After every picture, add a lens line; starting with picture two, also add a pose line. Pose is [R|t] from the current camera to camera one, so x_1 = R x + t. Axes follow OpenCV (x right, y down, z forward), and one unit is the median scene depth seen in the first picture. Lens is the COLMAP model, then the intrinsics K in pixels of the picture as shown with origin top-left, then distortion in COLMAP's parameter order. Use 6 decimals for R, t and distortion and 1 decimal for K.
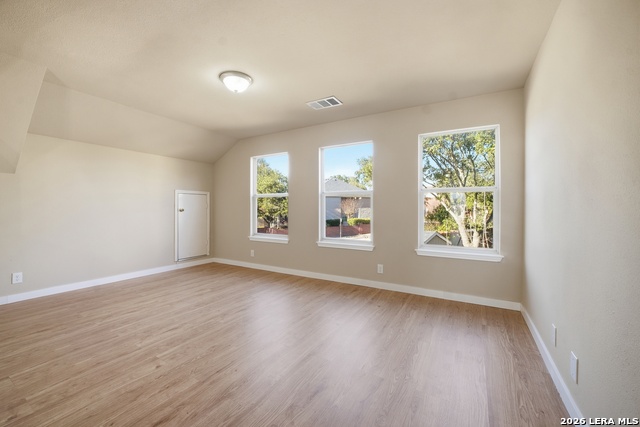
lens RADIAL K [[262.1, 0, 314.4], [0, 262.1, 208.3], [0, 0, 1]] dist [-0.022480, -0.000135]
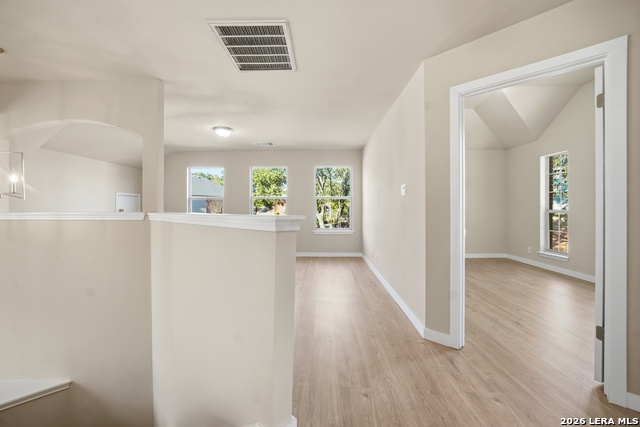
lens RADIAL K [[262.1, 0, 314.4], [0, 262.1, 208.3], [0, 0, 1]] dist [-0.022480, -0.000135]
pose [[0.874937, -0.005369, 0.484207, -0.532542], [0.004171, 0.999985, 0.003551, -0.003419], [-0.484219, -0.001088, 0.874946, -0.644885]]
